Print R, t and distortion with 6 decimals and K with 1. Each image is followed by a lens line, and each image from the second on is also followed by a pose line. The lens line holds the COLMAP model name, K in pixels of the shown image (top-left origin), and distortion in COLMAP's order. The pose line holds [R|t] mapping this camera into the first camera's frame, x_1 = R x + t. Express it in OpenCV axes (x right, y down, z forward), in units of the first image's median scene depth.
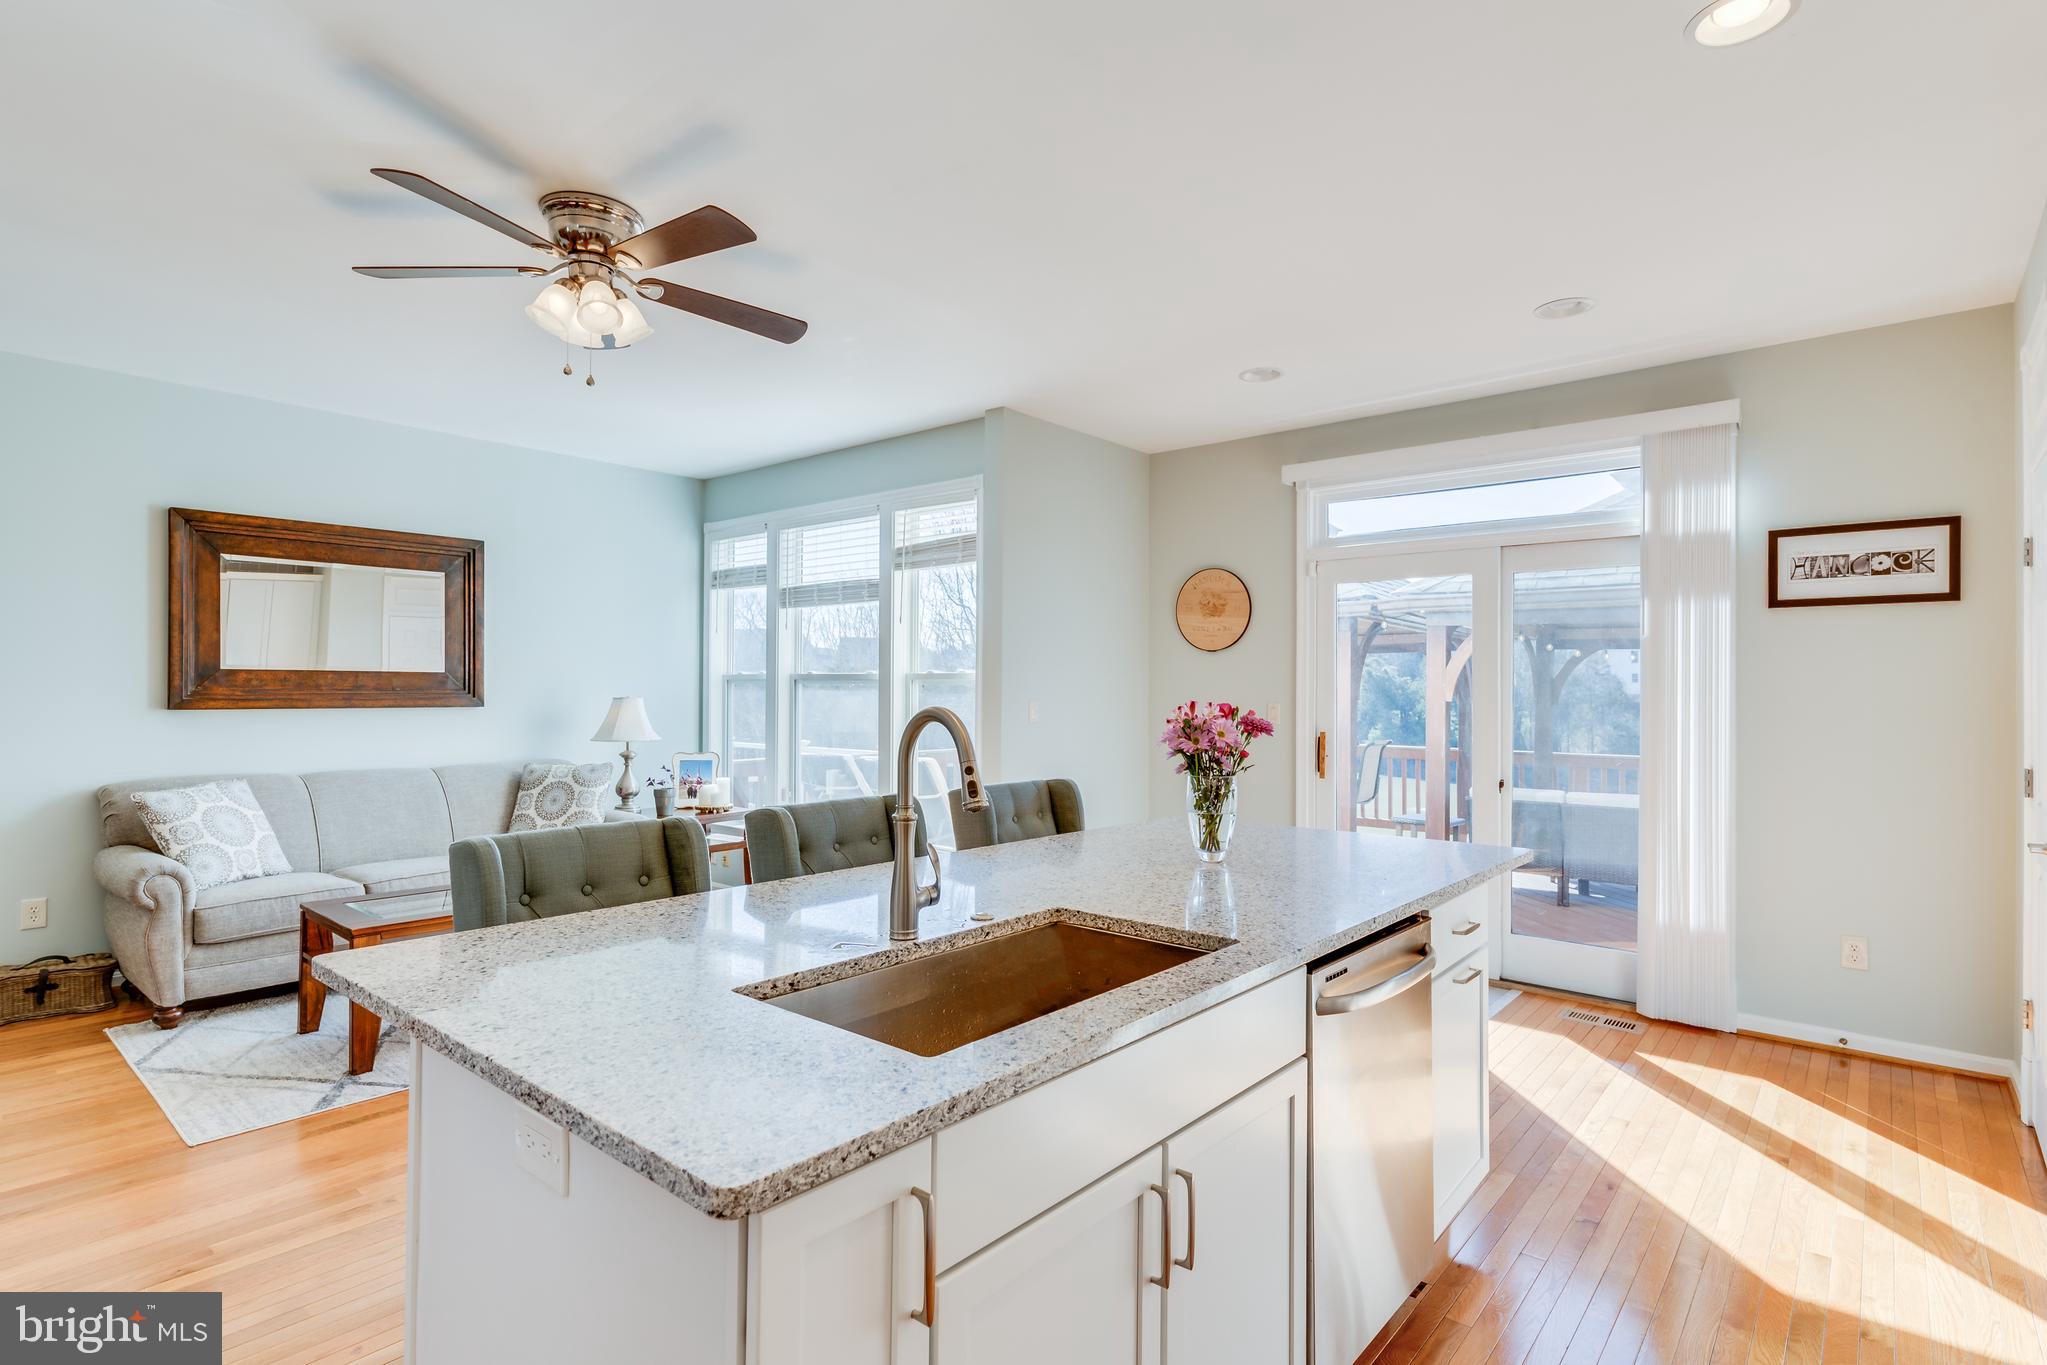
lens RADIAL K [[983.8, 0, 1018.1], [0, 983.8, 687.7], [0, 0, 1]] dist [-0.006177, -0.000489]
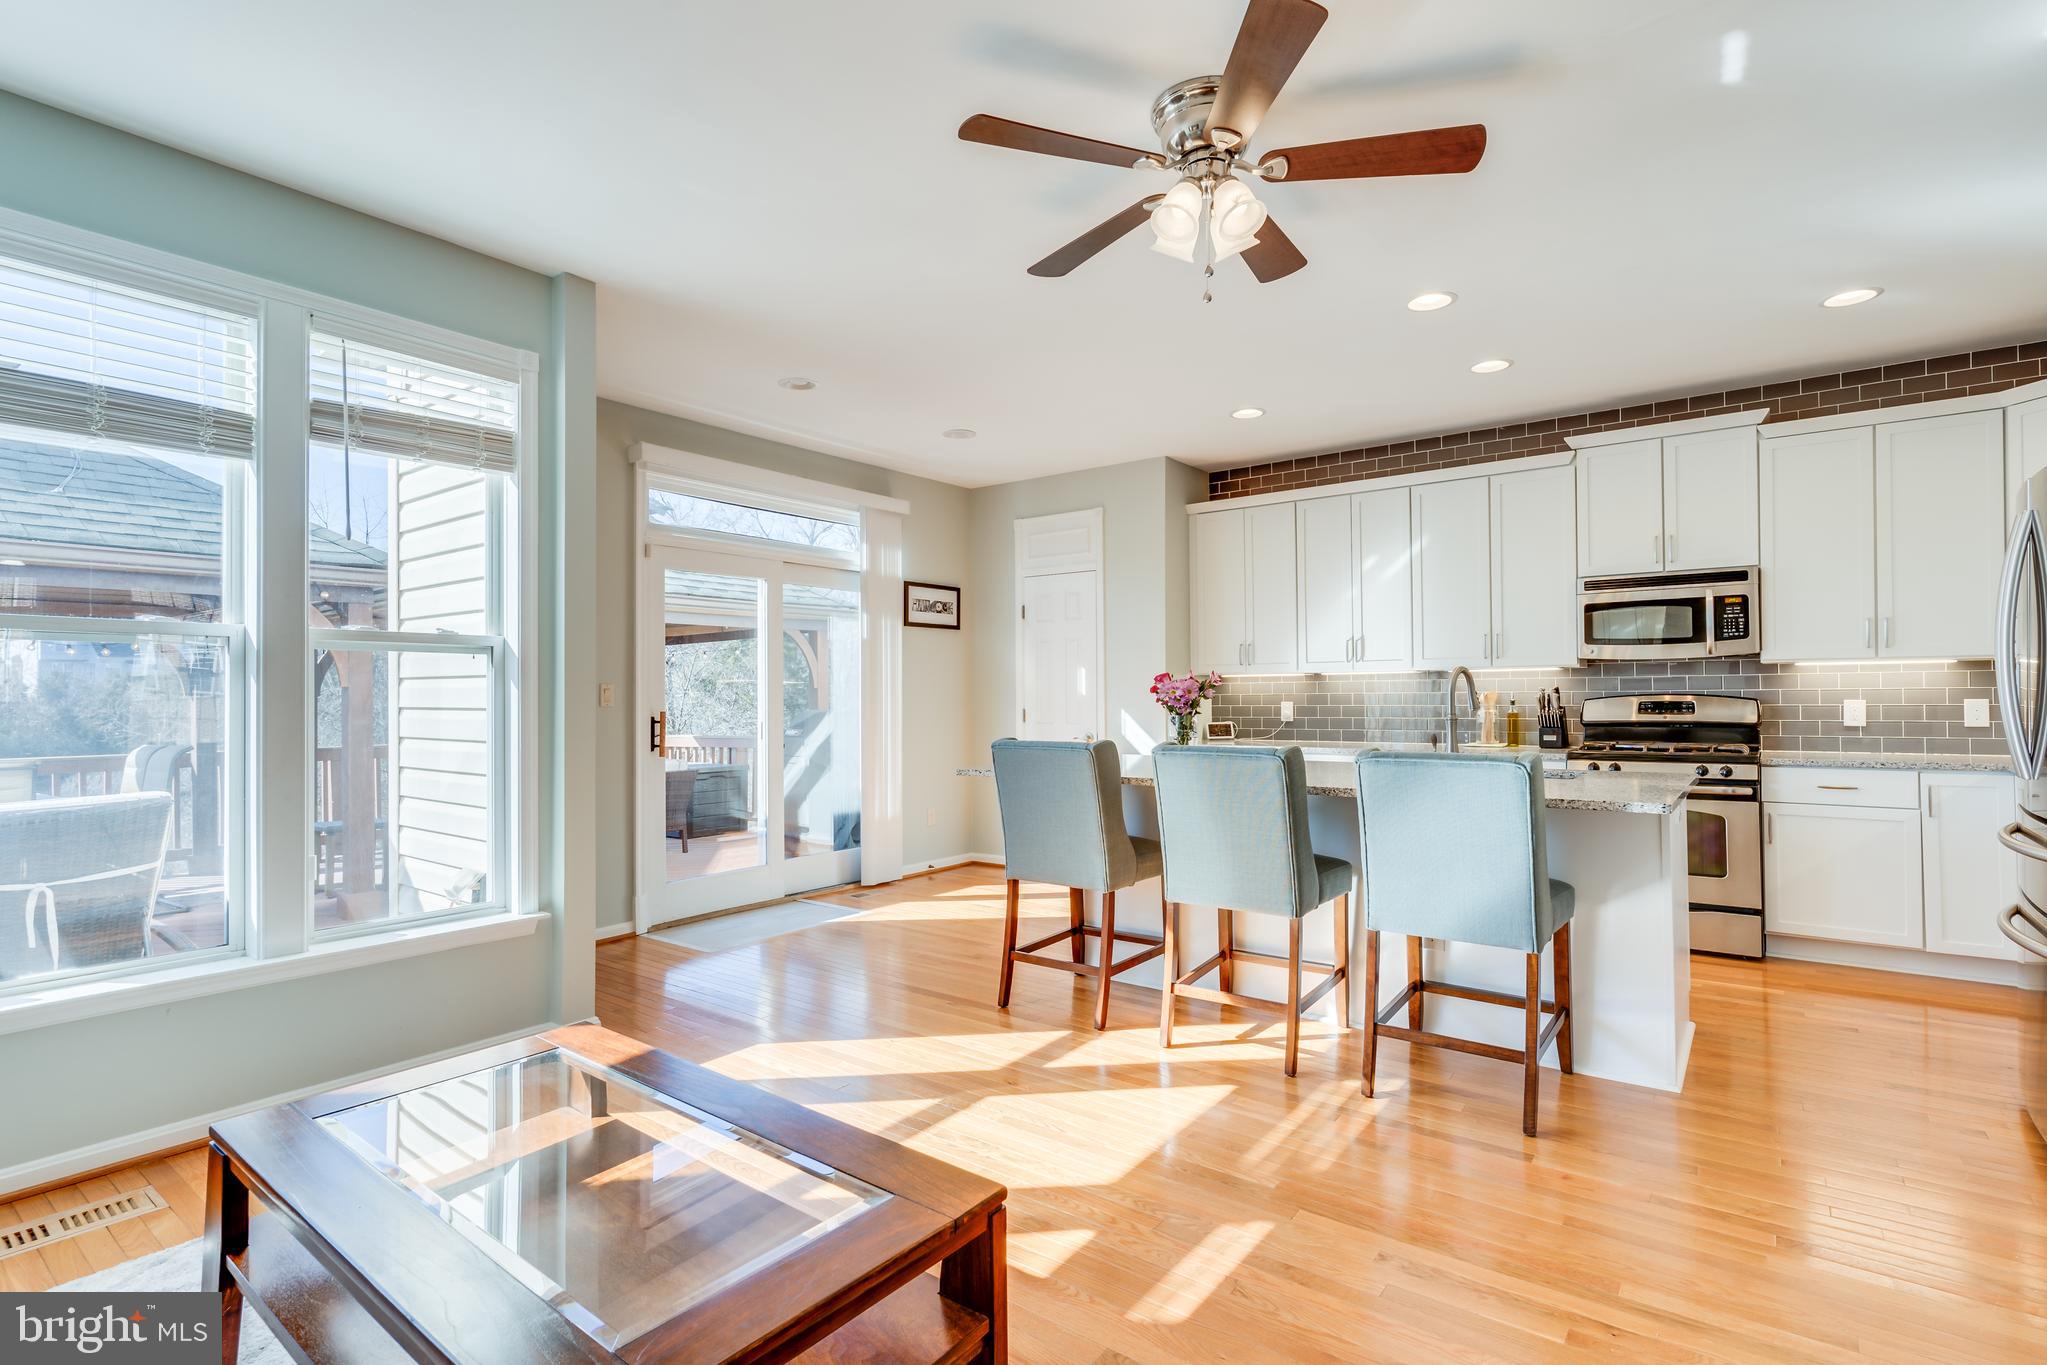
lens RADIAL K [[983.8, 0, 1016.9], [0, 983.8, 680.9], [0, 0, 1]] dist [-0.006177, -0.000489]
pose [[-0.050663, 0.006341, 0.998696, -0.959980], [0.000718, 0.999980, -0.006312, 0.025624], [-0.998716, 0.000397, -0.050666, 0.890555]]
